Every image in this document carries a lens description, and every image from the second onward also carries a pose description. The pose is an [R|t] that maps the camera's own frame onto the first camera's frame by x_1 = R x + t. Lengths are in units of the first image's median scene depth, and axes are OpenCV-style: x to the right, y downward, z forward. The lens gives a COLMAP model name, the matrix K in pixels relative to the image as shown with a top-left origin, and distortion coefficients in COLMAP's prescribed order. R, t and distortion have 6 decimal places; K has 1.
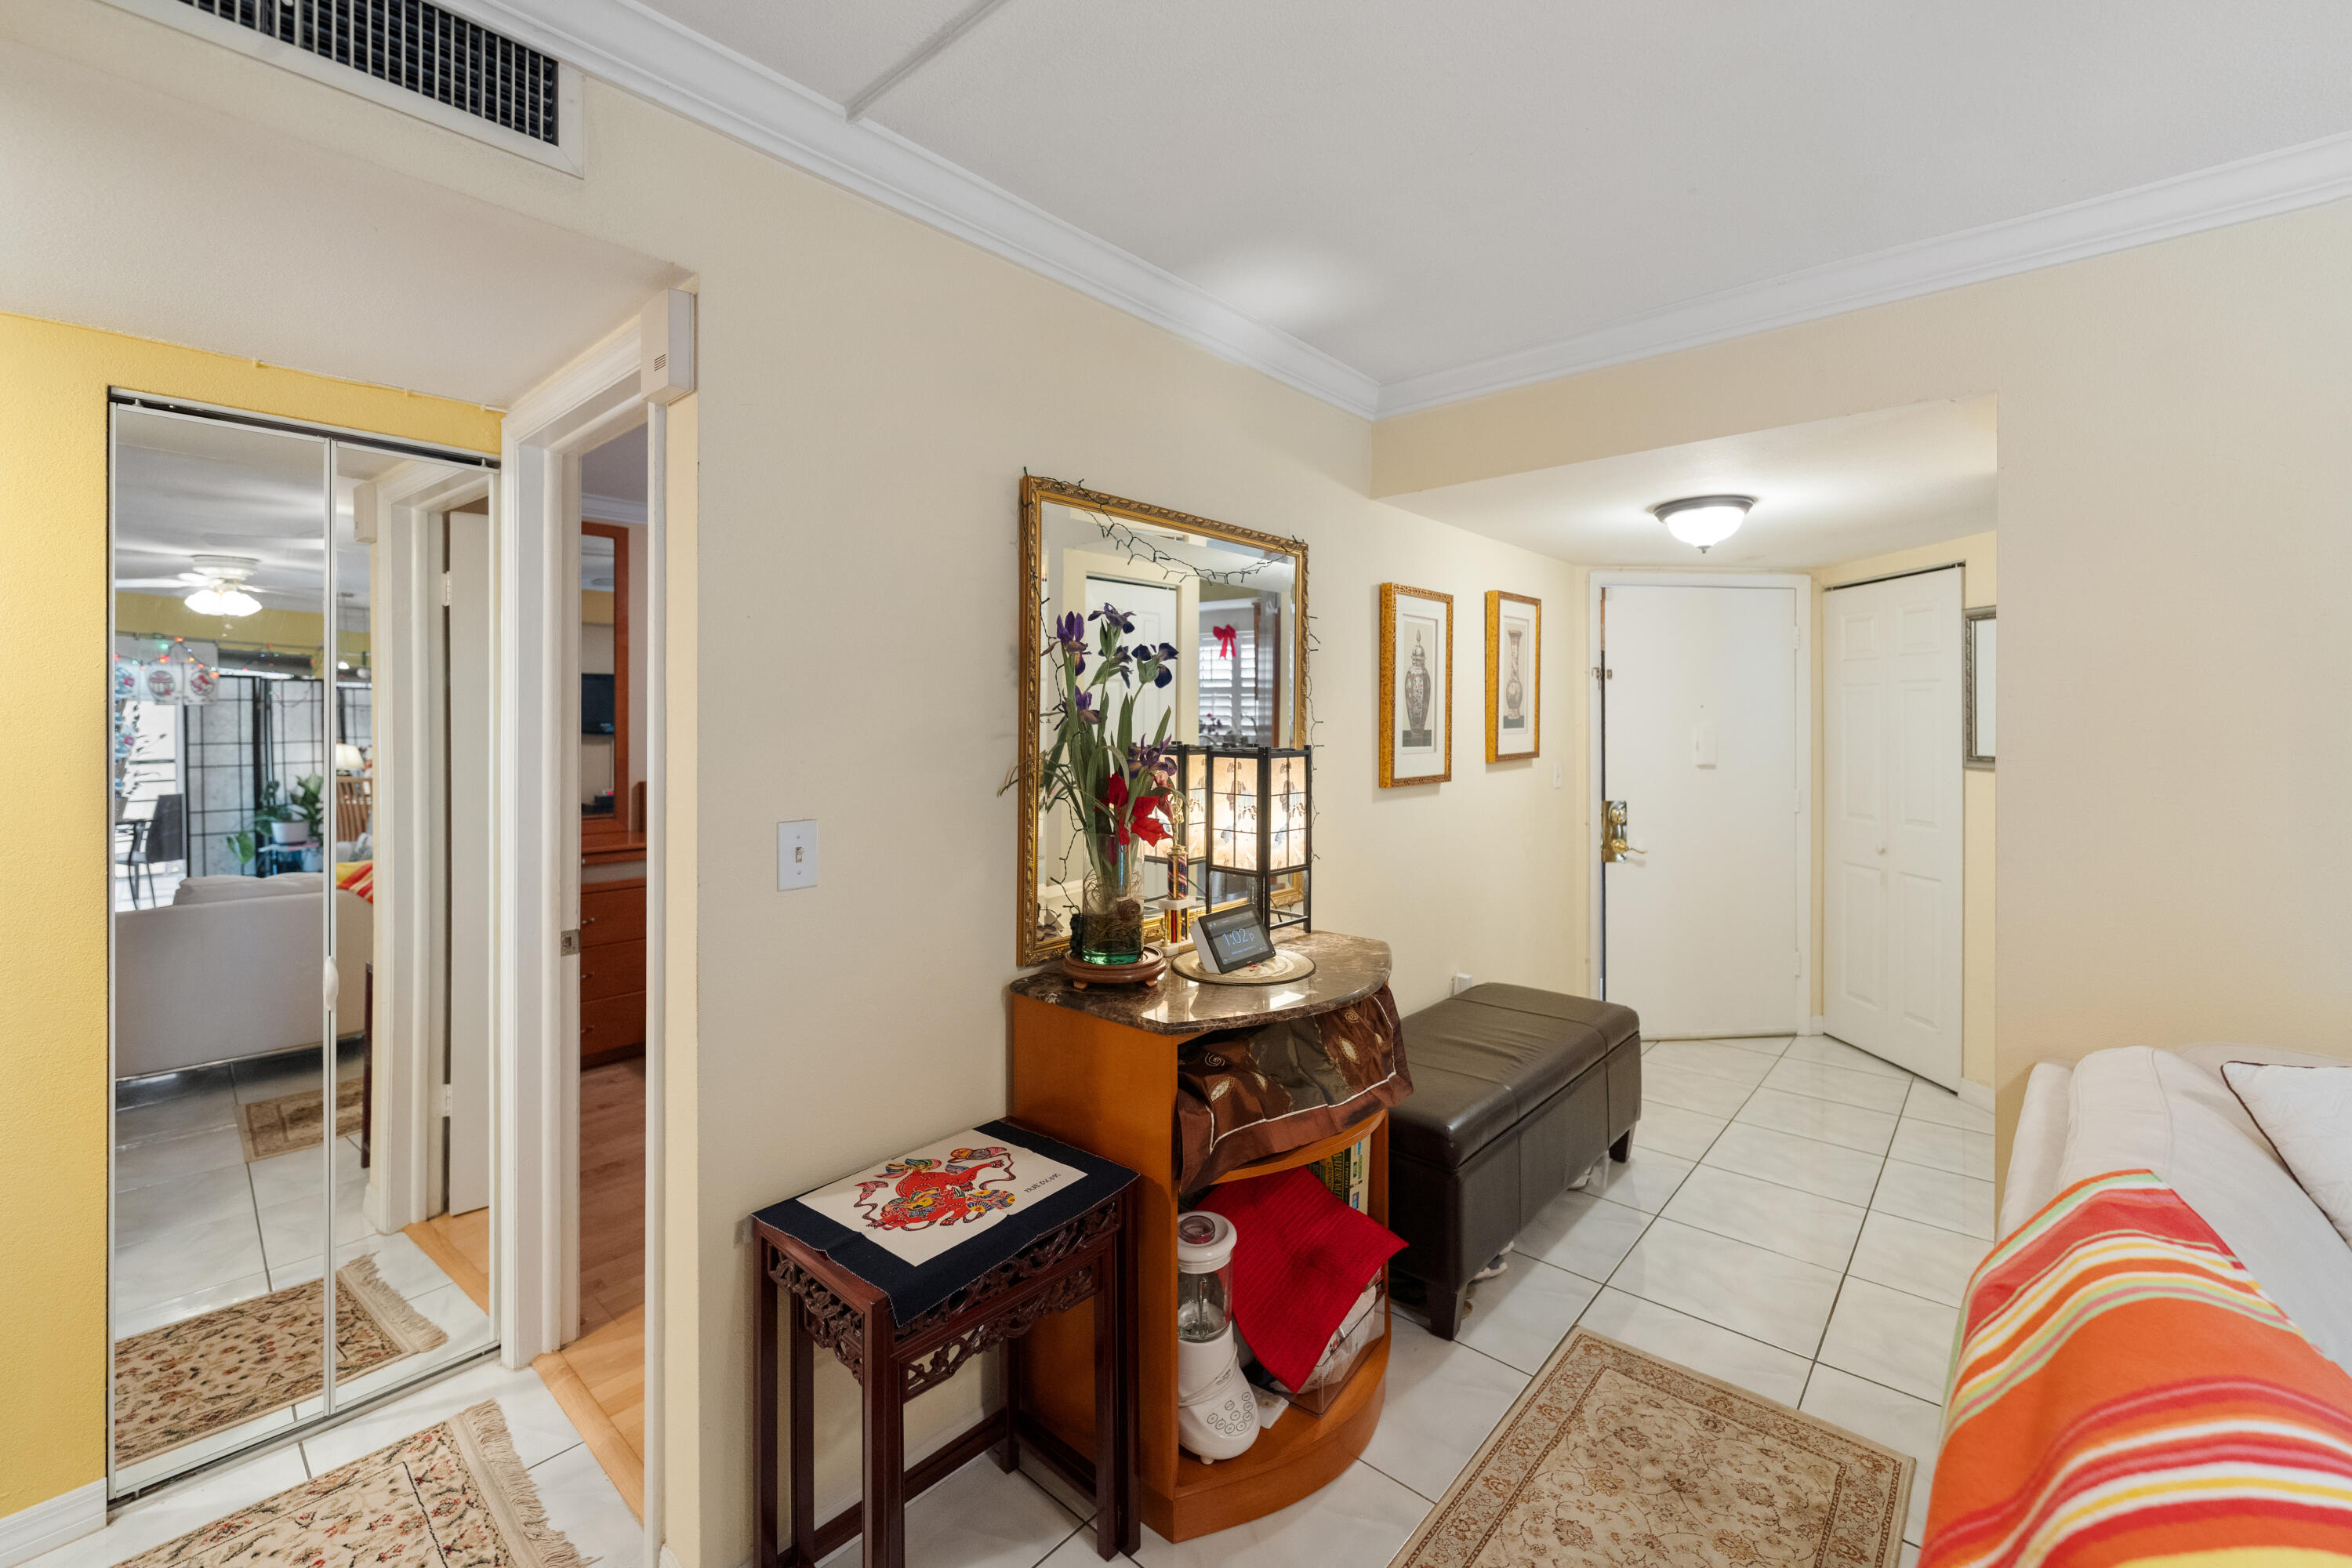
lens RADIAL K [[975.3, 0, 1195.9], [0, 975.3, 715.2], [0, 0, 1]] dist [0.000163, 0.000042]
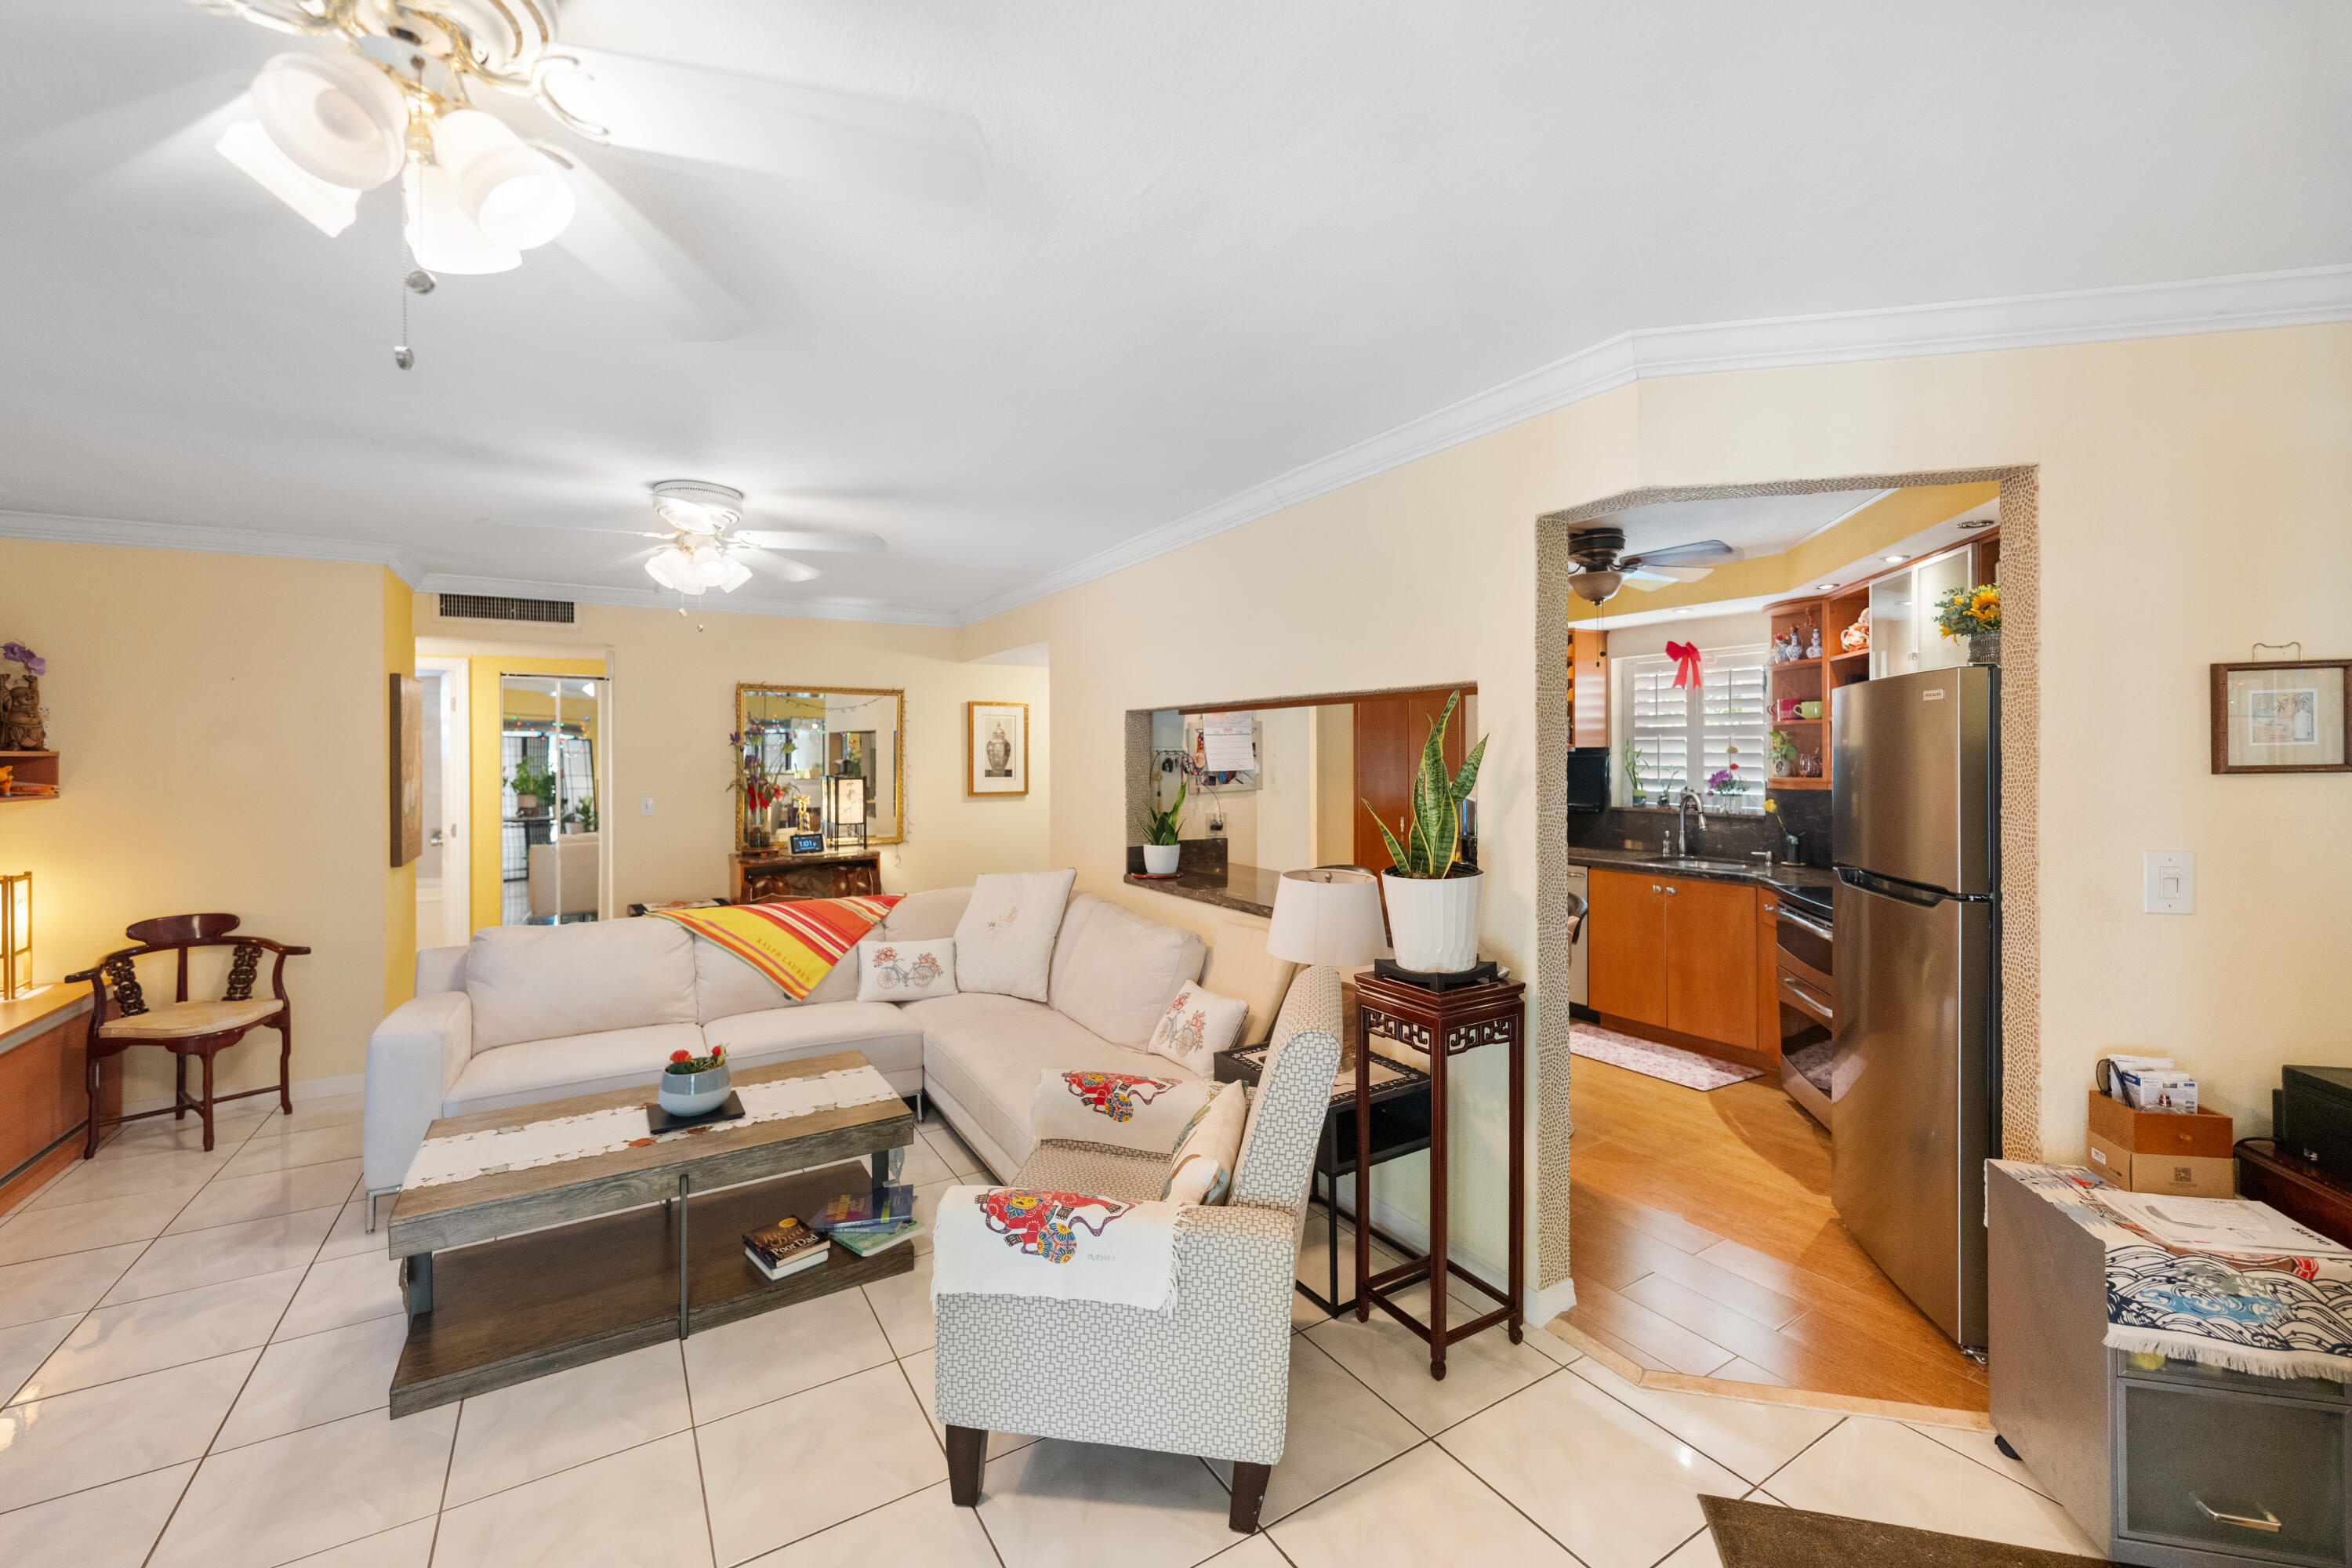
lens RADIAL K [[950.7, 0, 1181.4], [0, 950.7, 750.2], [0, 0, 1]] dist [-0.001803, -0.000364]
pose [[0.955130, -0.005415, -0.296137, 1.266390], [0.005149, 0.999985, -0.001679, -0.021141], [0.296142, 0.000079, 0.955144, -0.871611]]
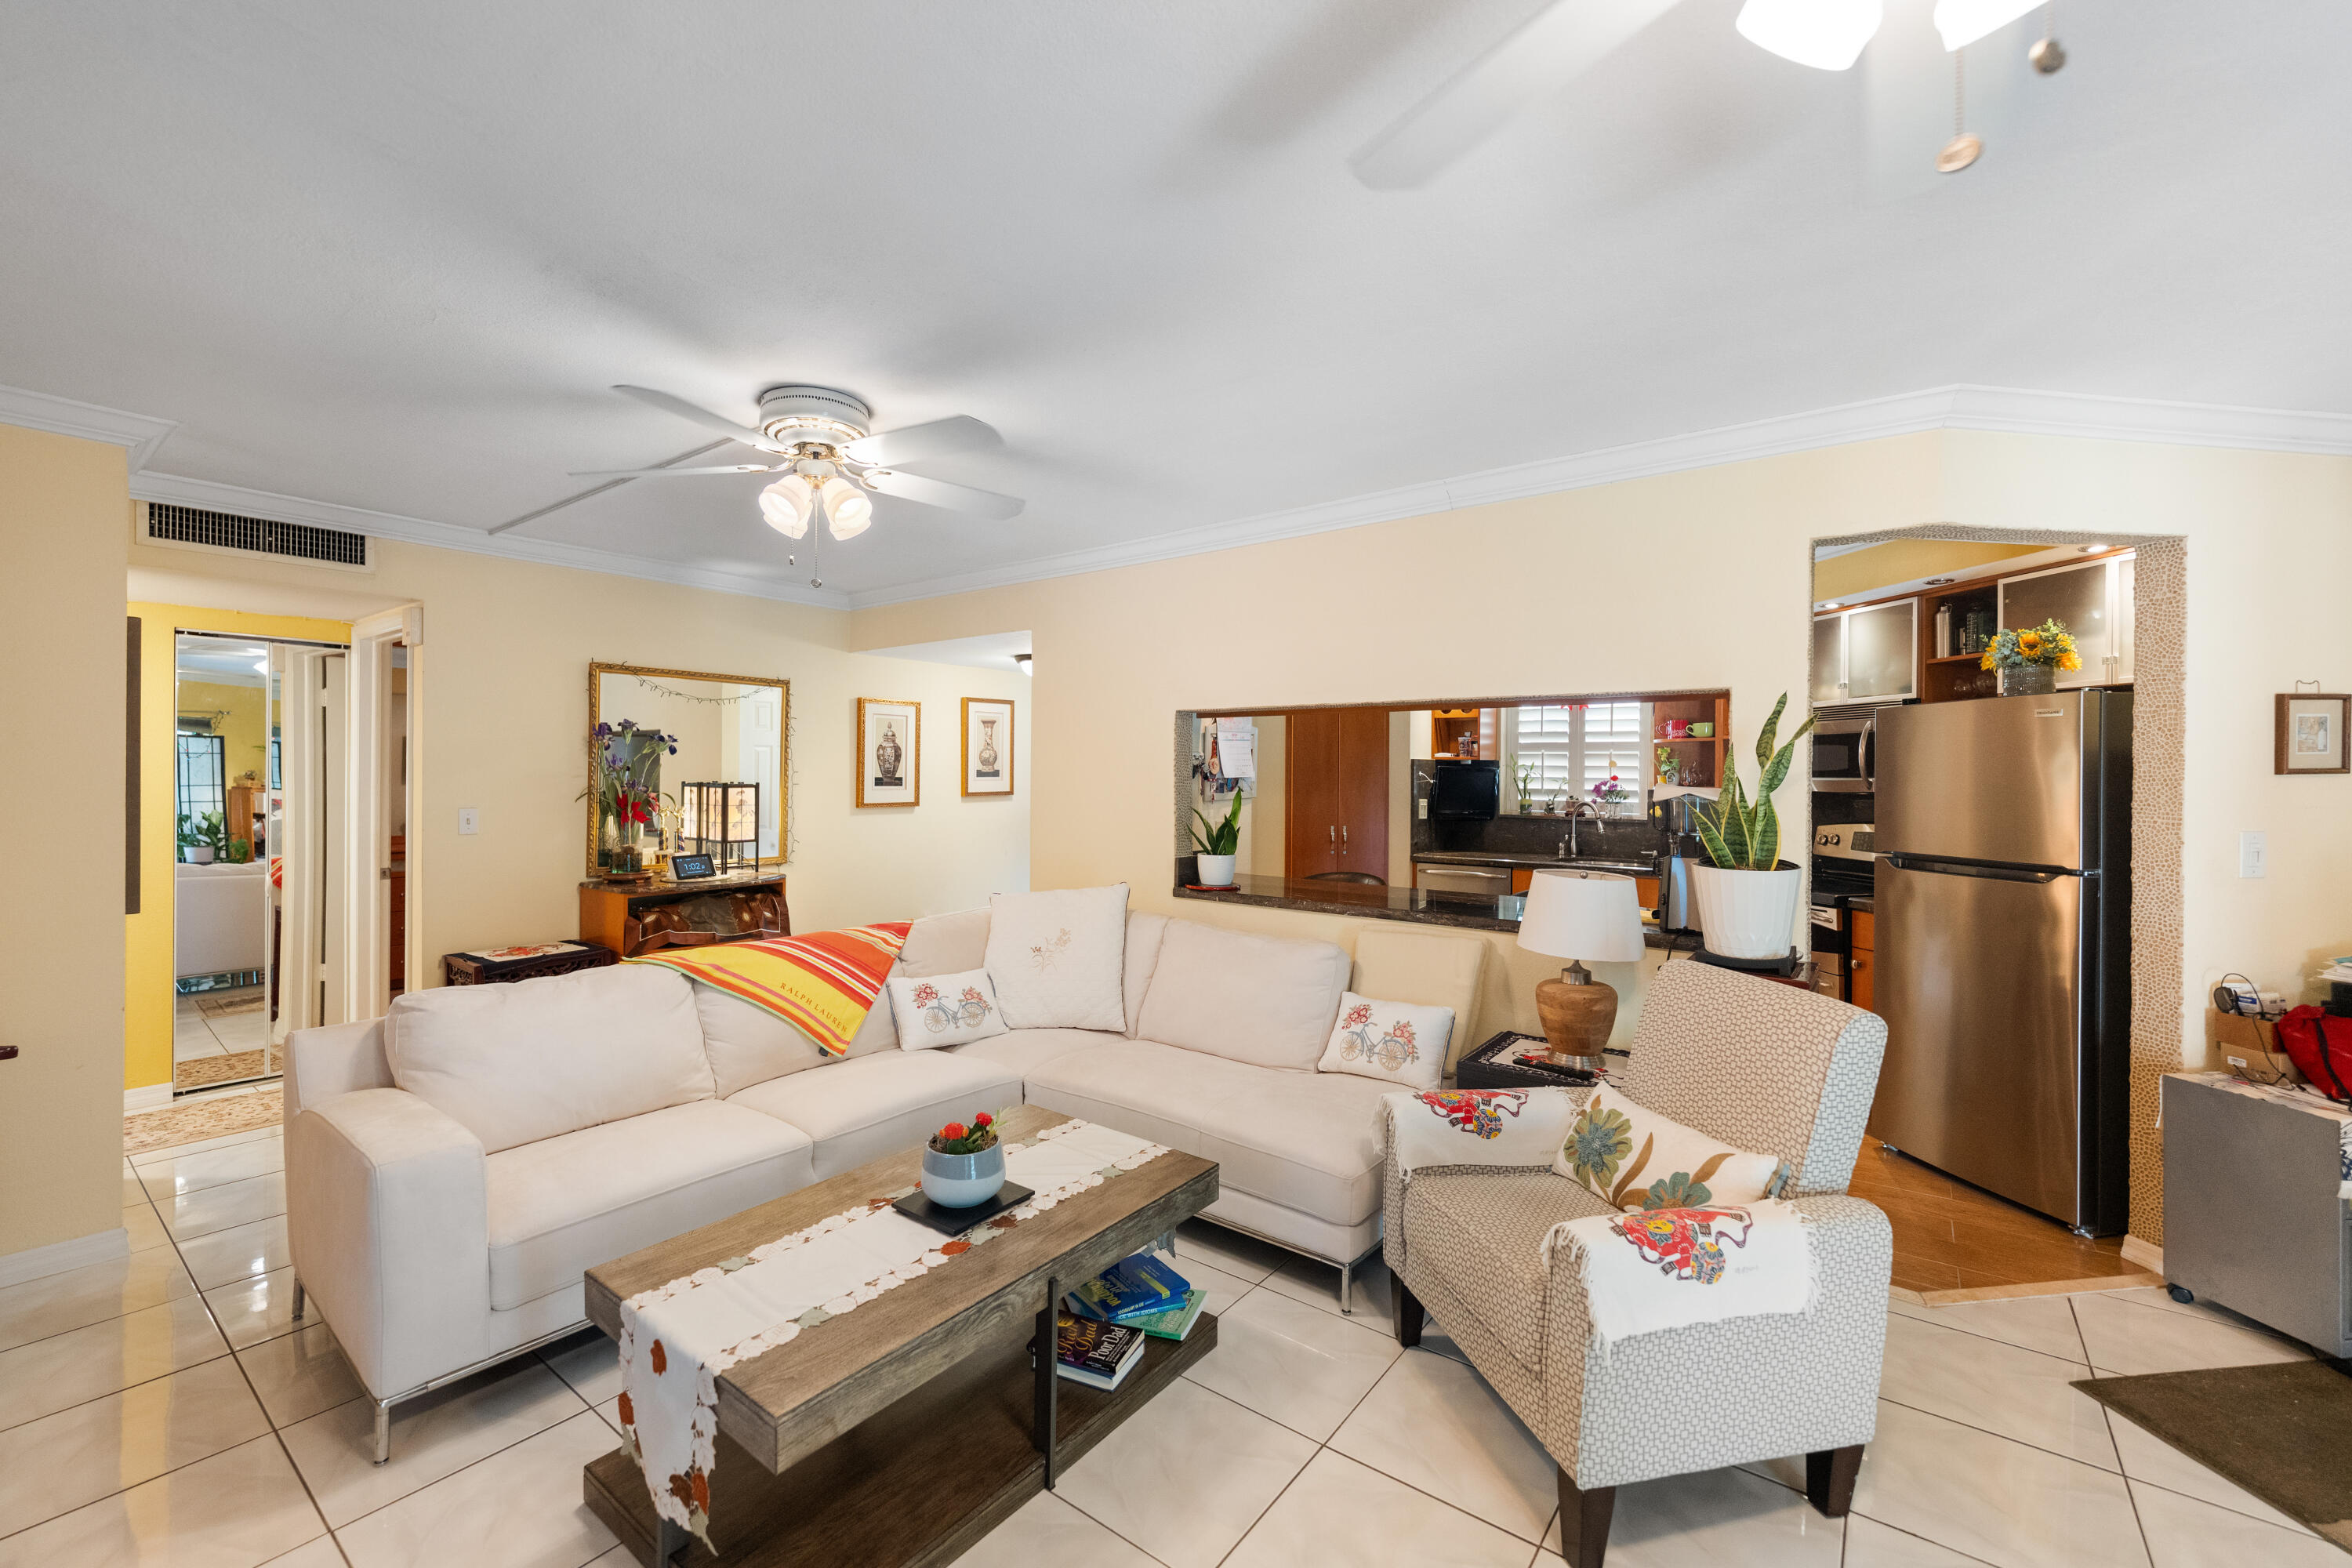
lens RADIAL K [[960.6, 0, 1175.2], [0, 960.6, 773.3], [0, 0, 1]] dist [-0.001644, -0.000407]
pose [[0.997599, 0.005472, 0.069043, 0.668976], [-0.005726, 0.999978, 0.003486, -0.001015], [-0.069023, -0.003873, 0.997608, -0.864340]]
